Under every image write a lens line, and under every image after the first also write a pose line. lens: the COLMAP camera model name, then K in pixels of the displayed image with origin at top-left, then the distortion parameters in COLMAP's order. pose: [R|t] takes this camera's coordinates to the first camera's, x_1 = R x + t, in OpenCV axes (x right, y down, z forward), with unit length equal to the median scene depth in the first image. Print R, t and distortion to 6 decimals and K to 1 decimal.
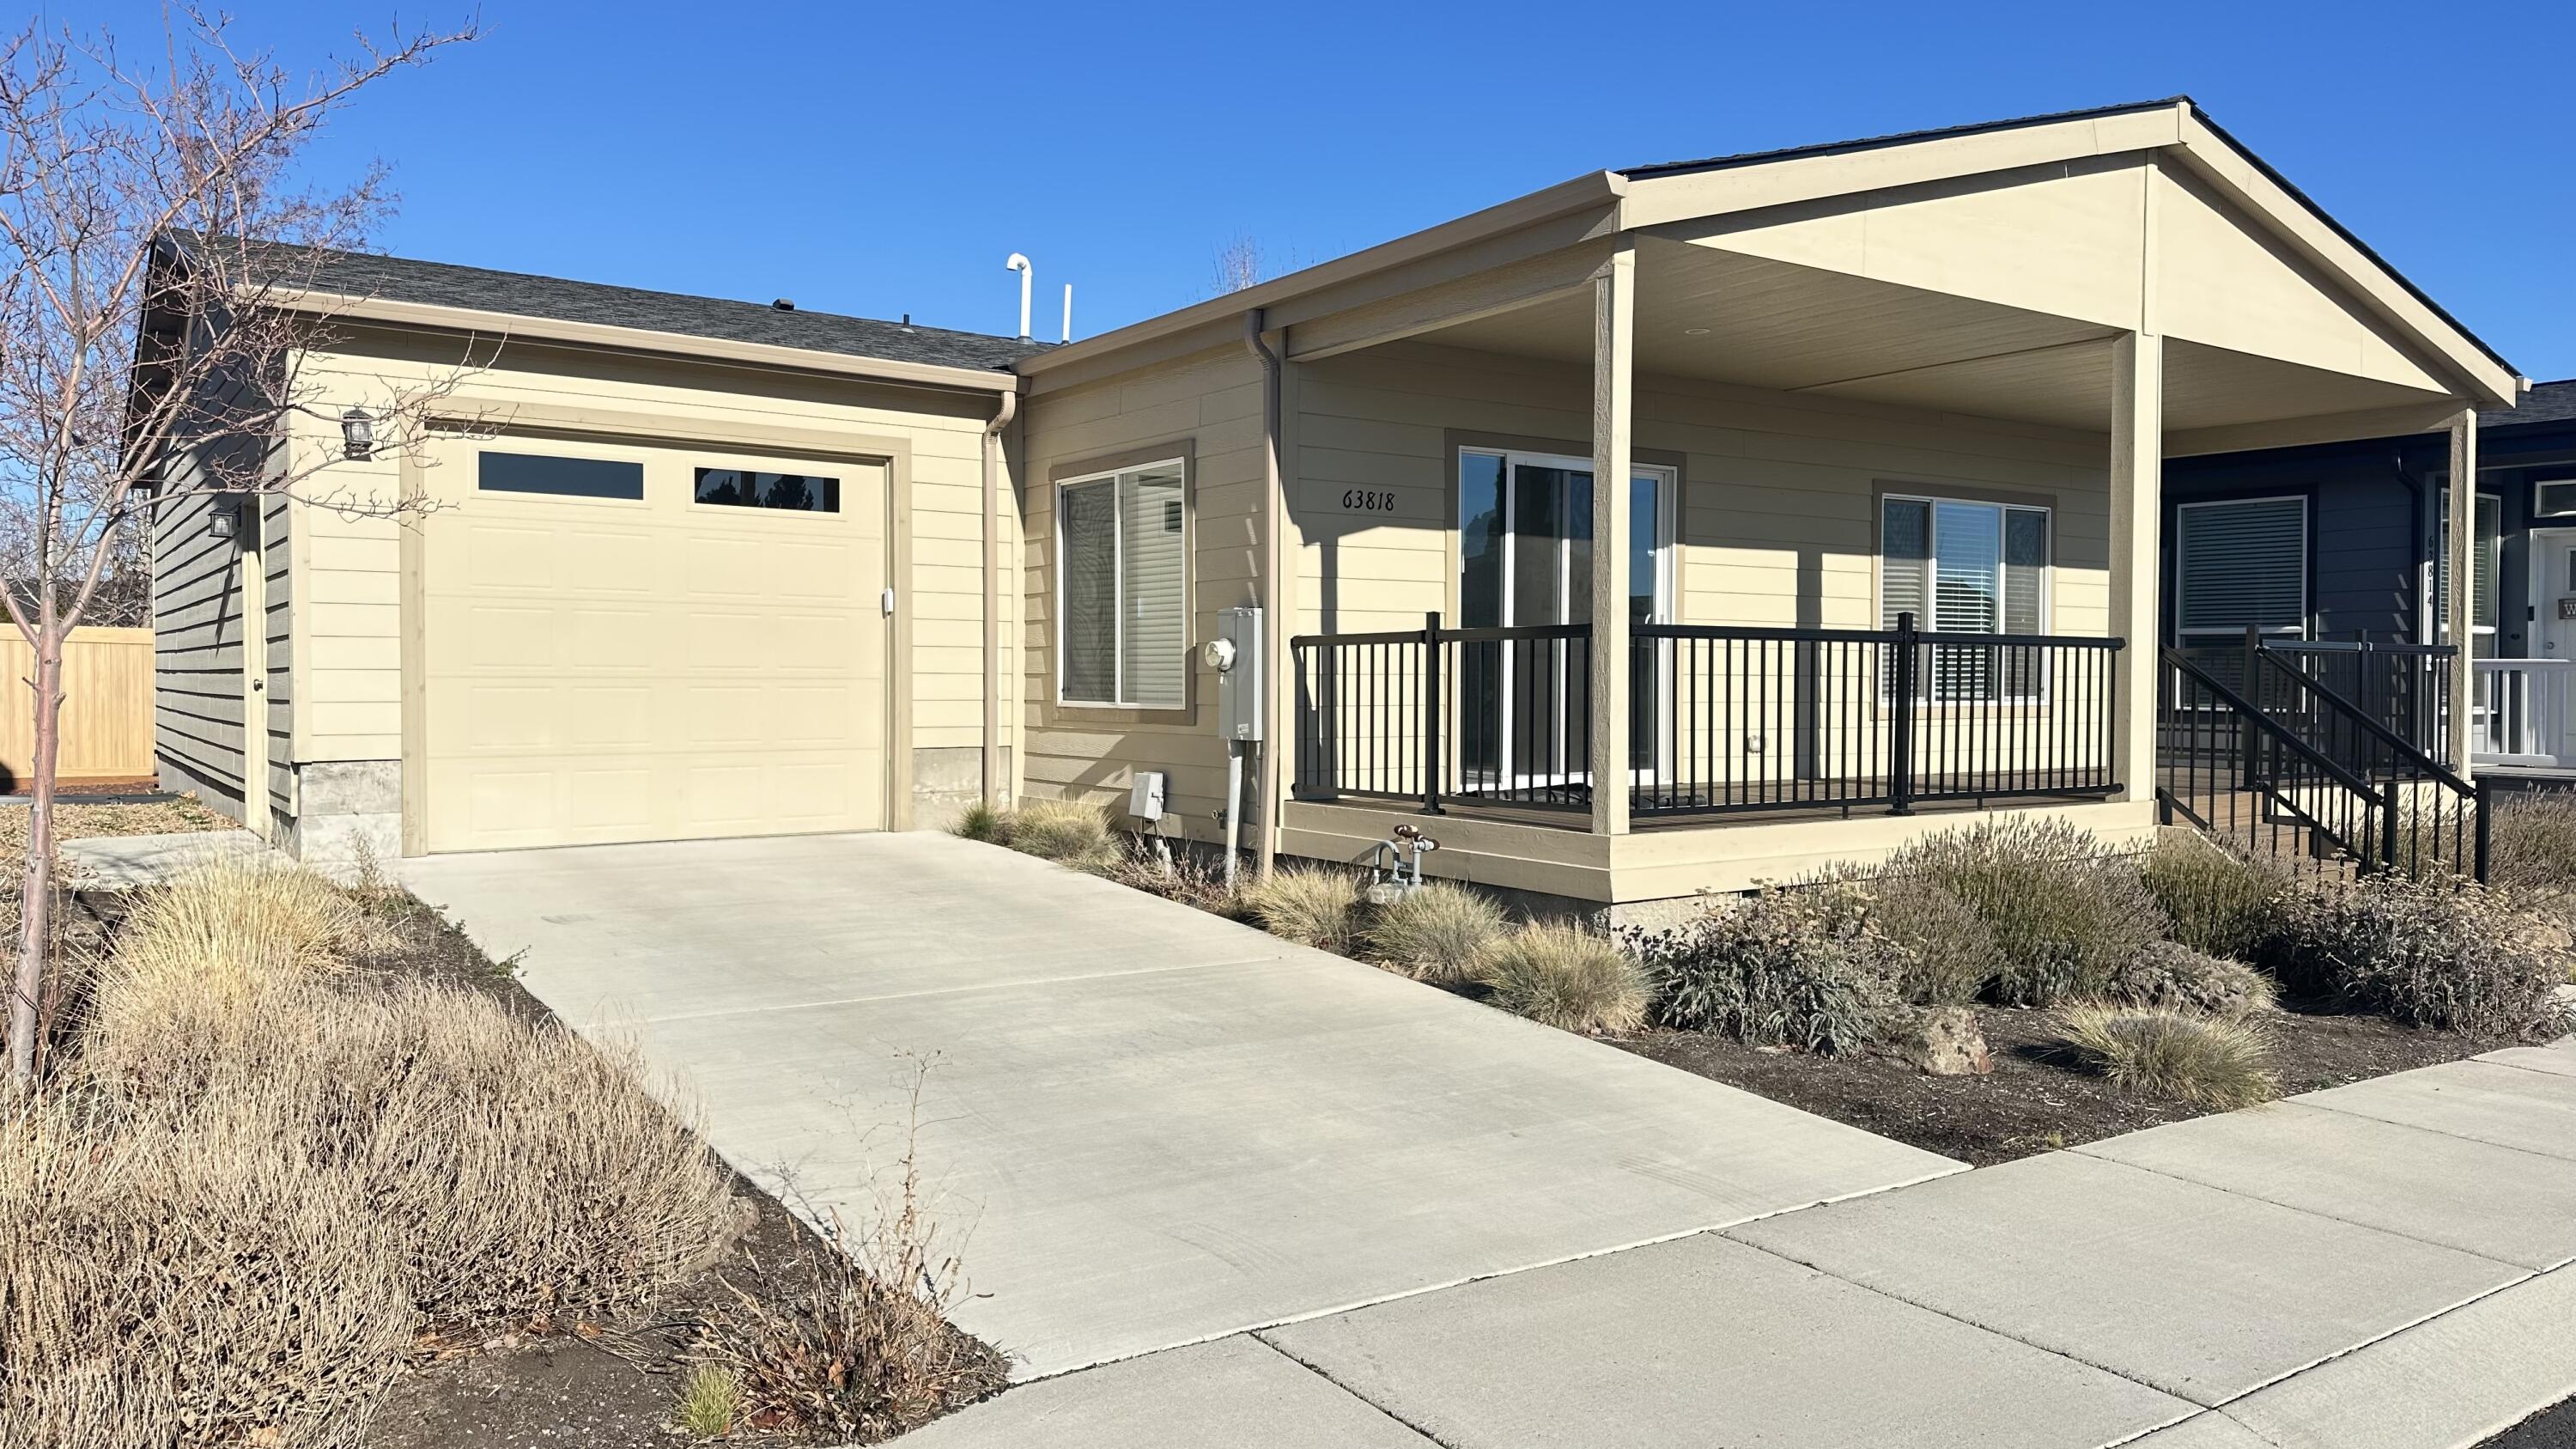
lens RADIAL K [[1829.3, 0, 1288.0], [0, 1829.3, 724.5], [0, 0, 1]] dist [0.146414, -0.225717]
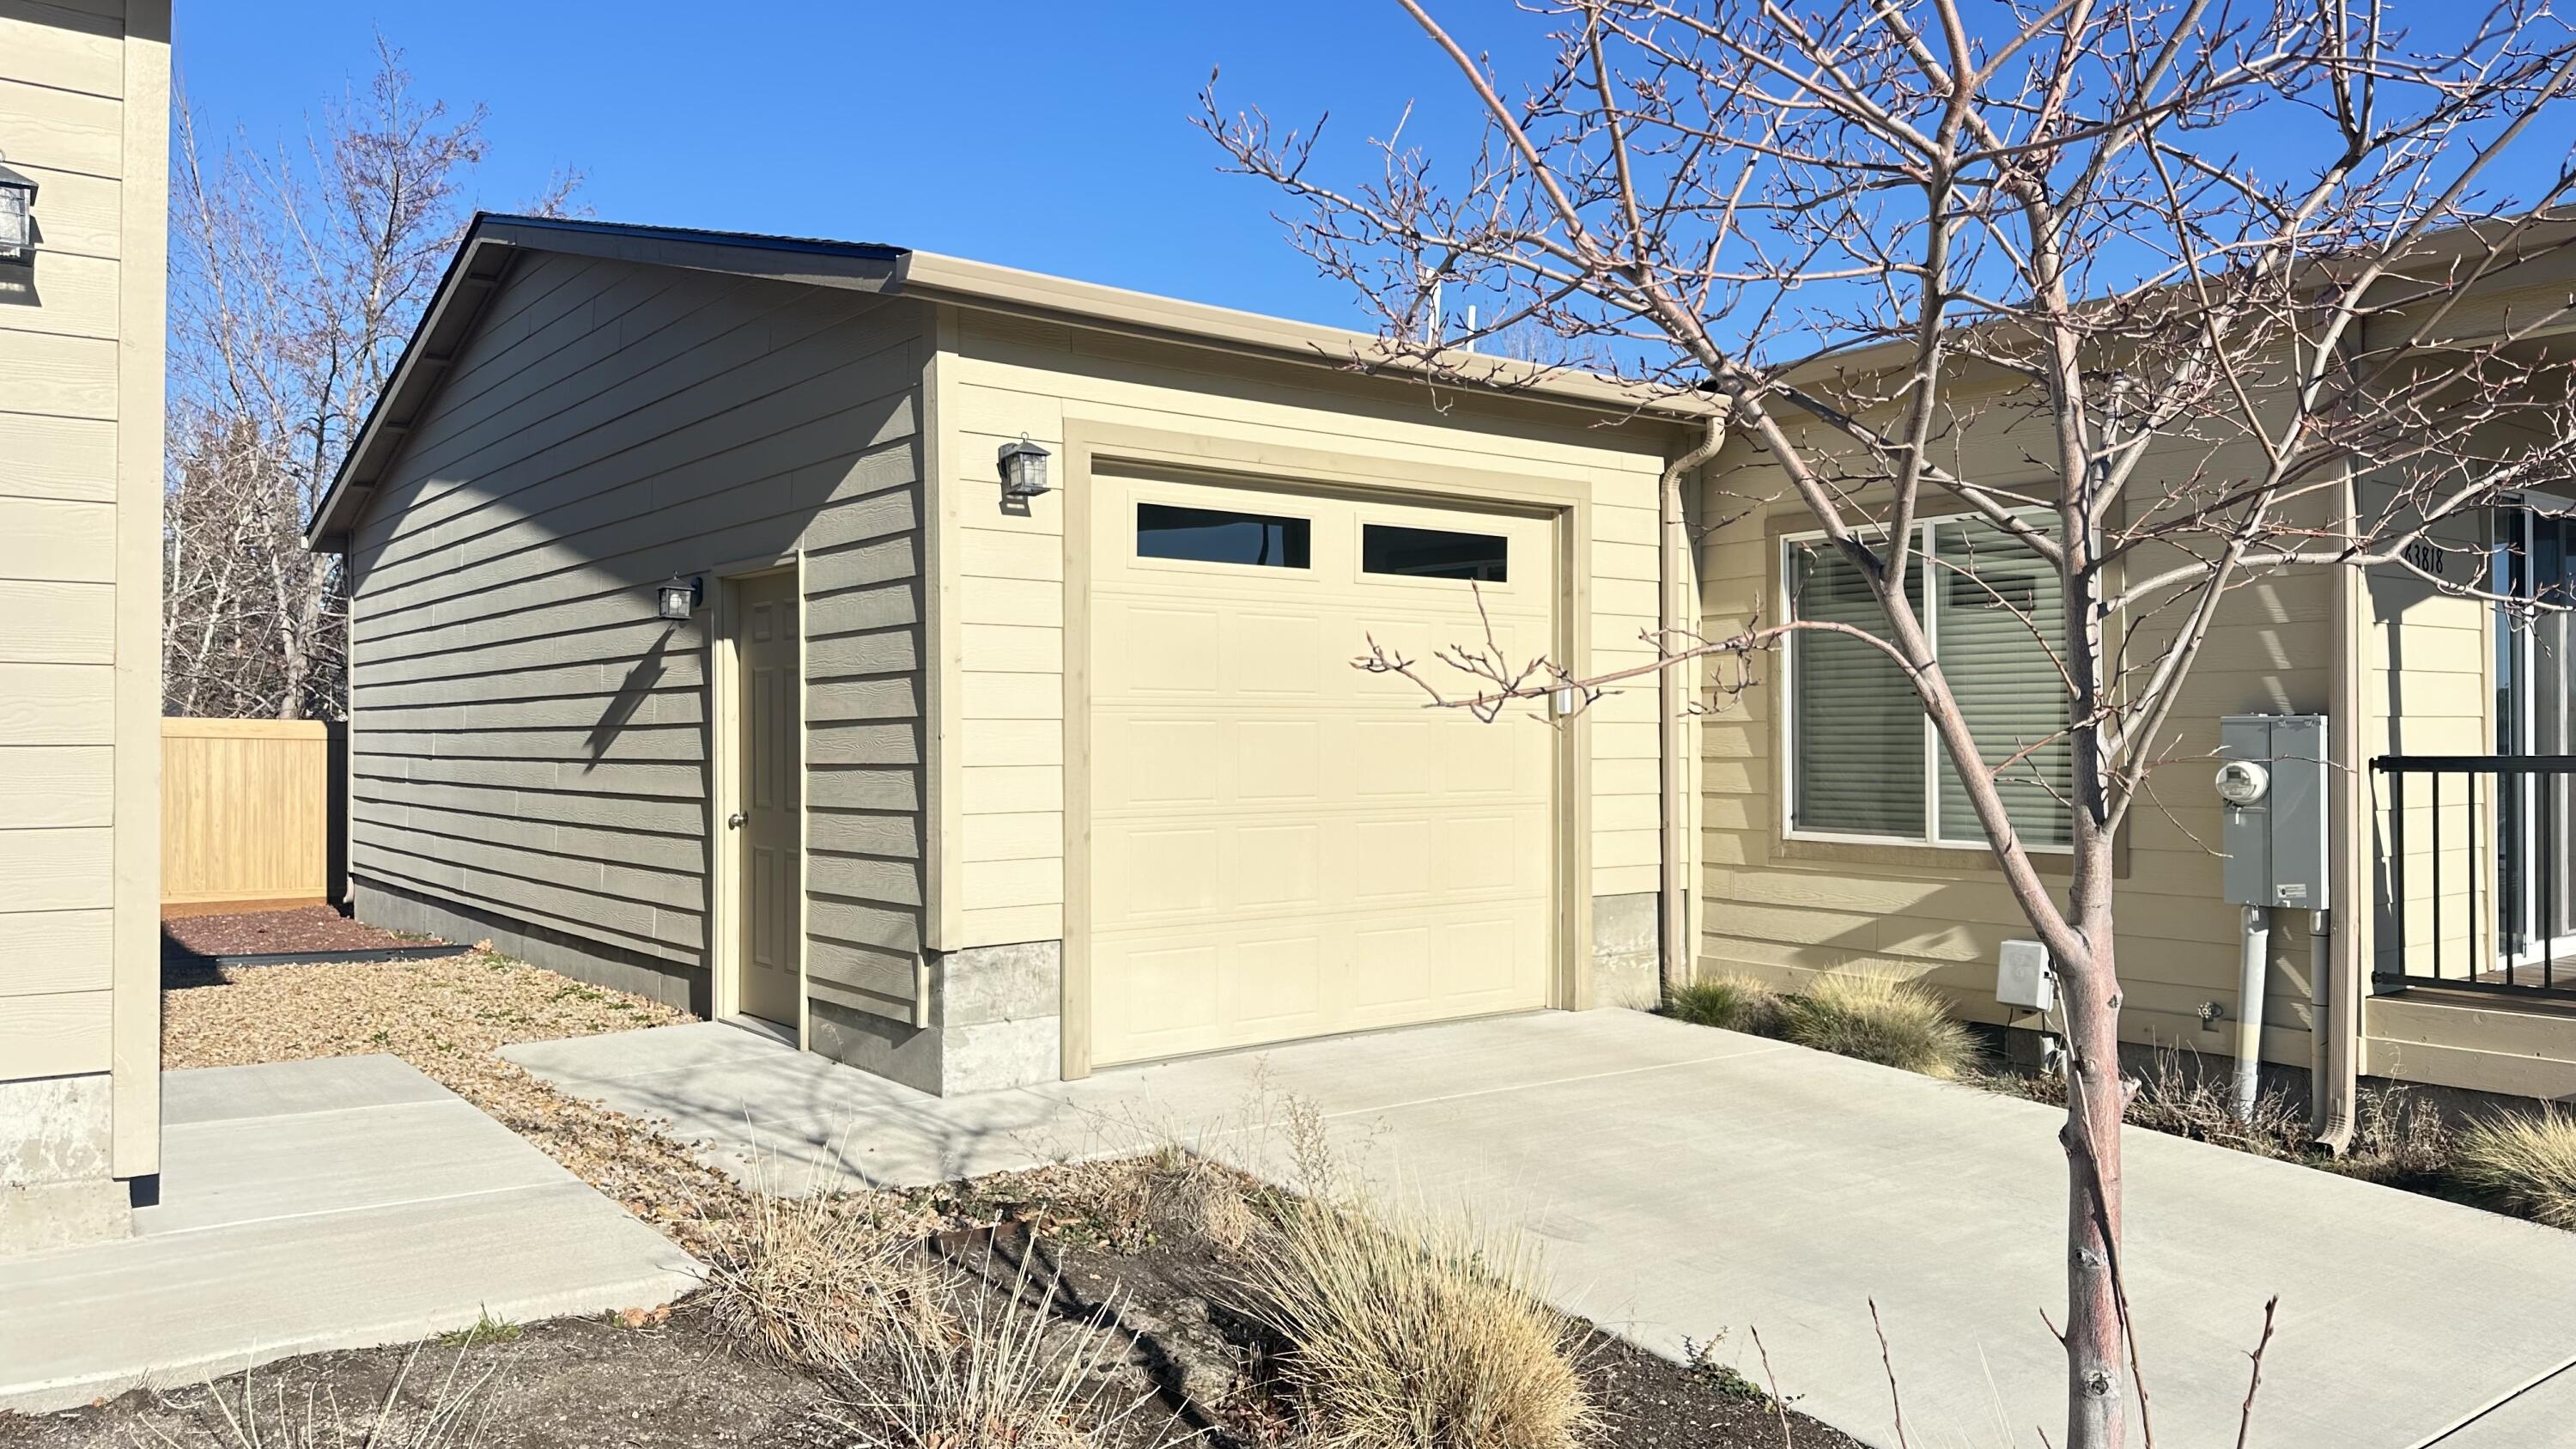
lens RADIAL K [[1829.3, 0, 1288.0], [0, 1829.3, 724.5], [0, 0, 1]] dist [0.146414, -0.225717]
pose [[0.999336, -0.006175, 0.035899, -0.379288], [0.007360, 0.999429, -0.032981, -0.035368], [-0.035674, 0.033224, 0.998811, 0.280352]]
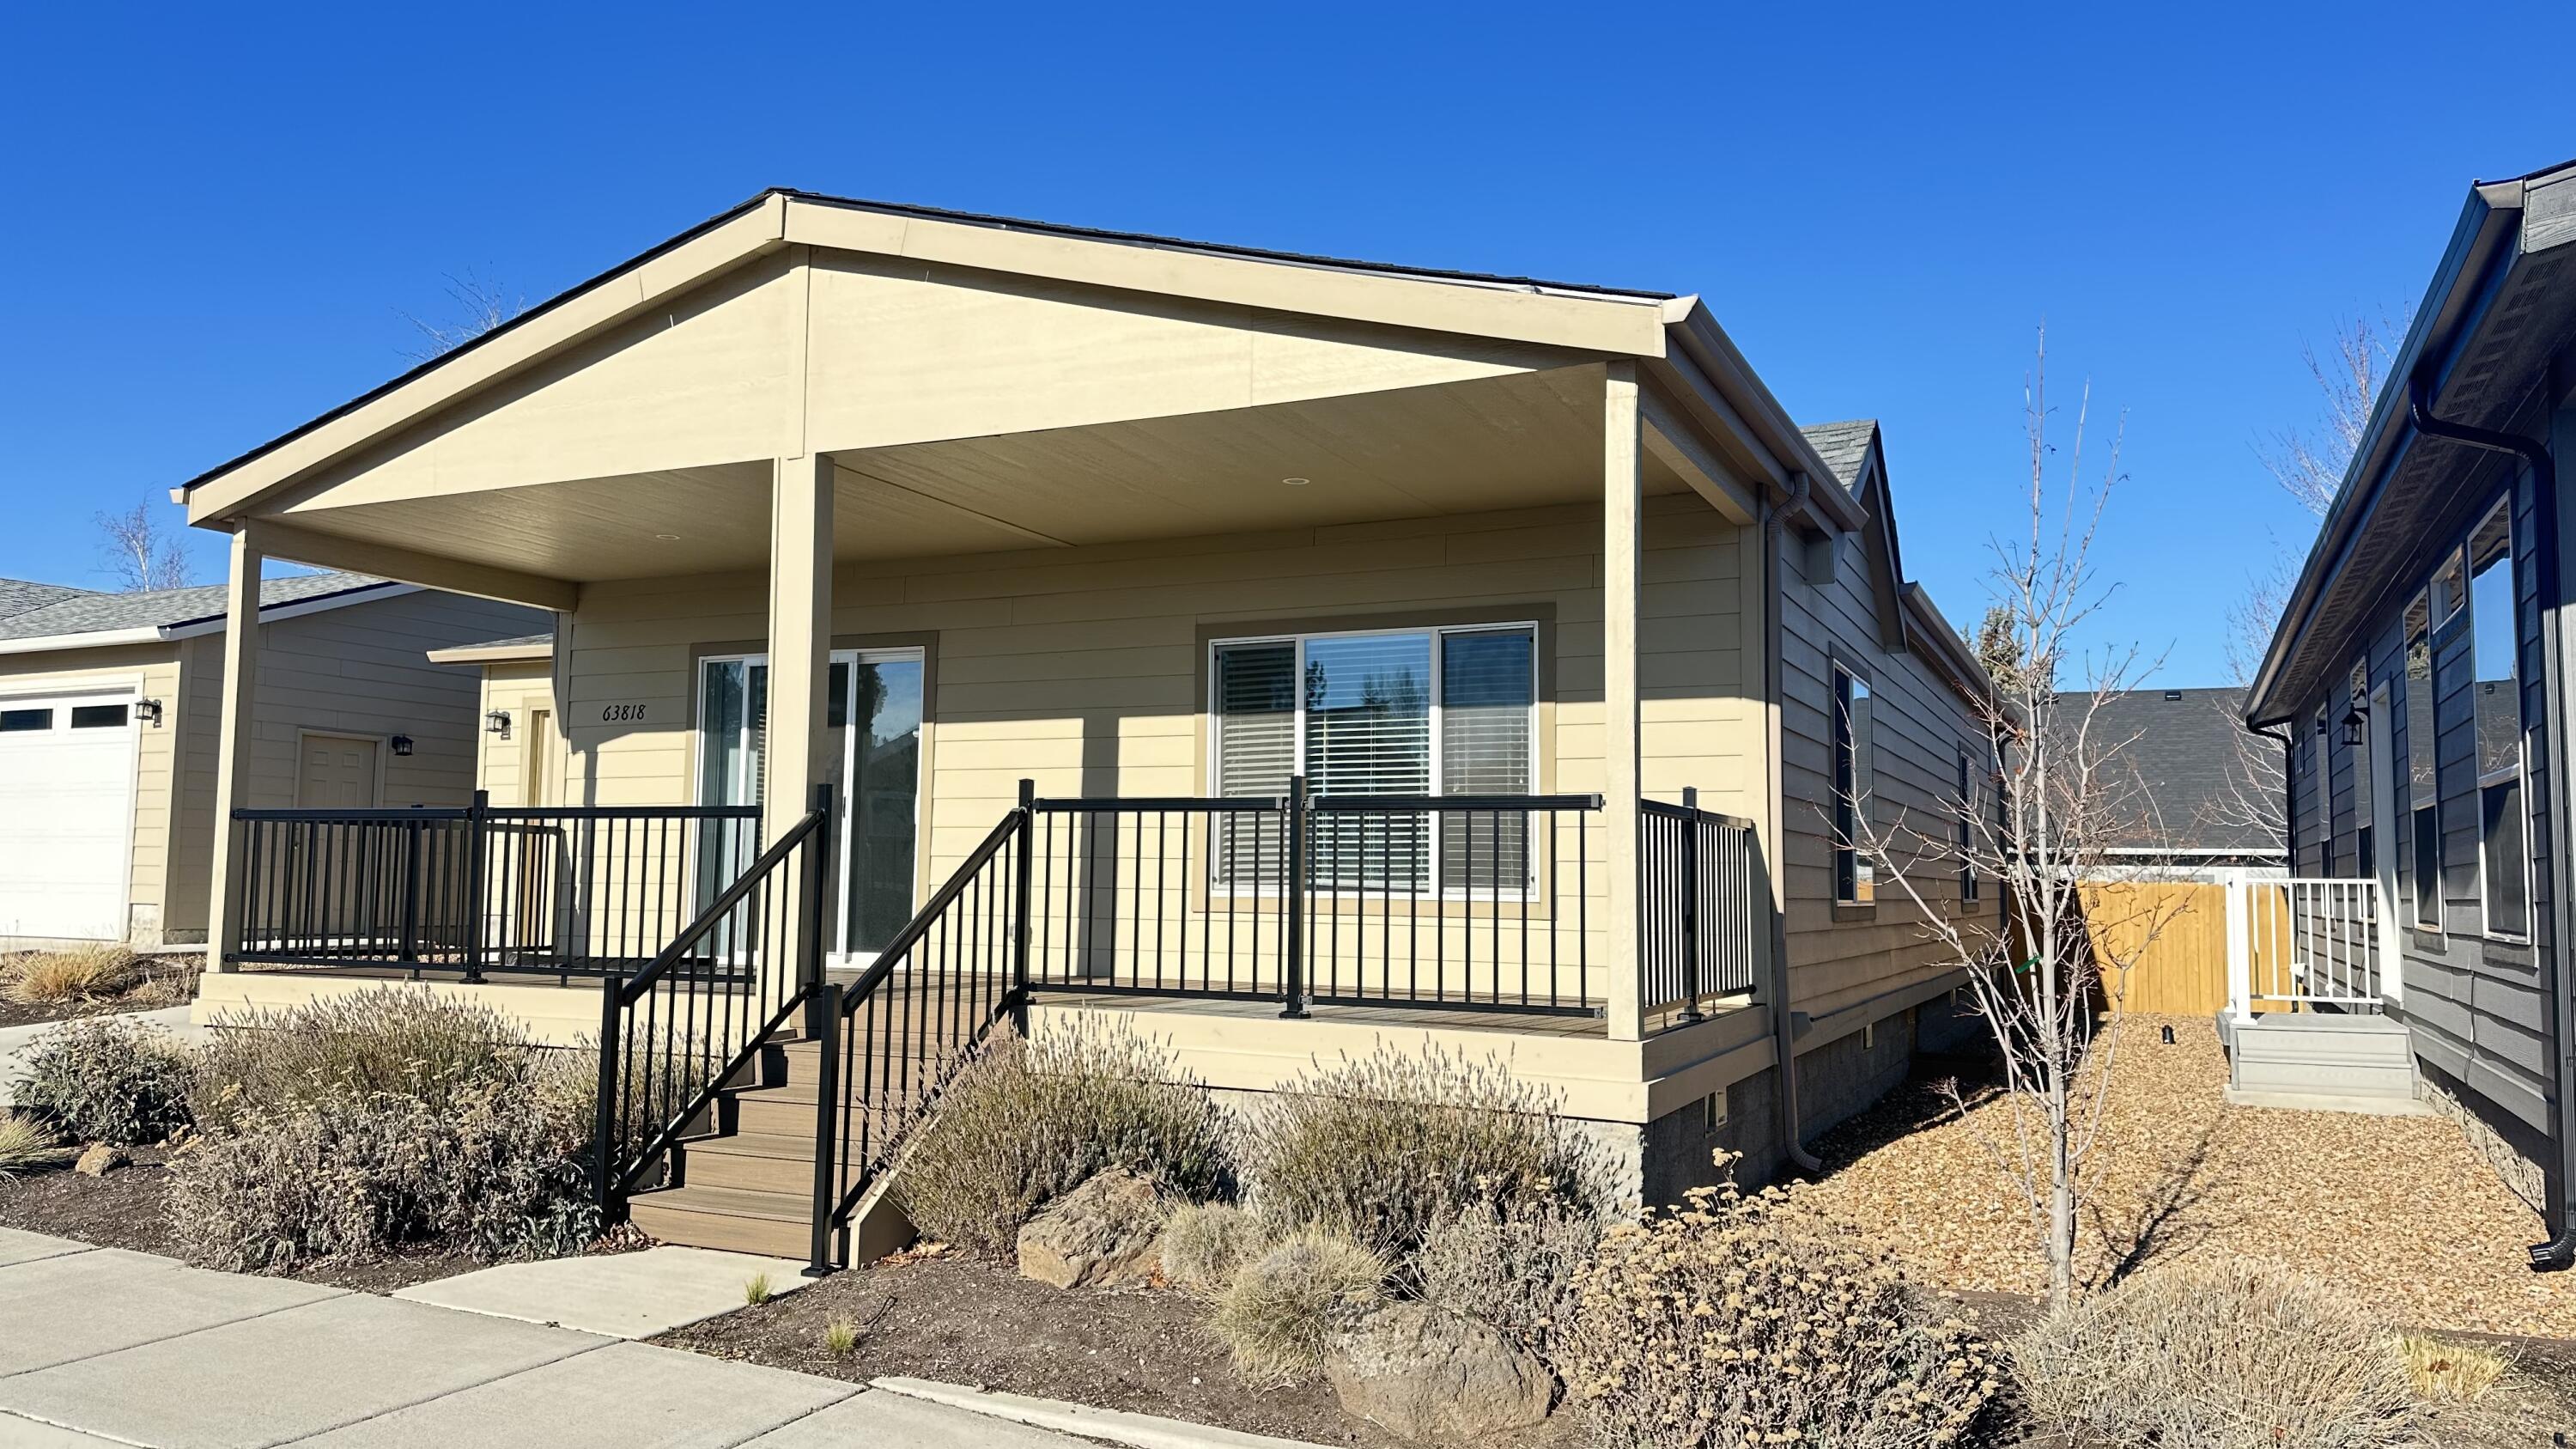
lens RADIAL K [[1829.3, 0, 1288.0], [0, 1829.3, 724.5], [0, 0, 1]] dist [0.146414, -0.225717]
pose [[0.479702, -0.075231, -0.874200, 1.212194], [-0.034874, 0.993896, -0.104668, -0.001326], [0.876738, 0.080696, 0.474150, 0.736614]]
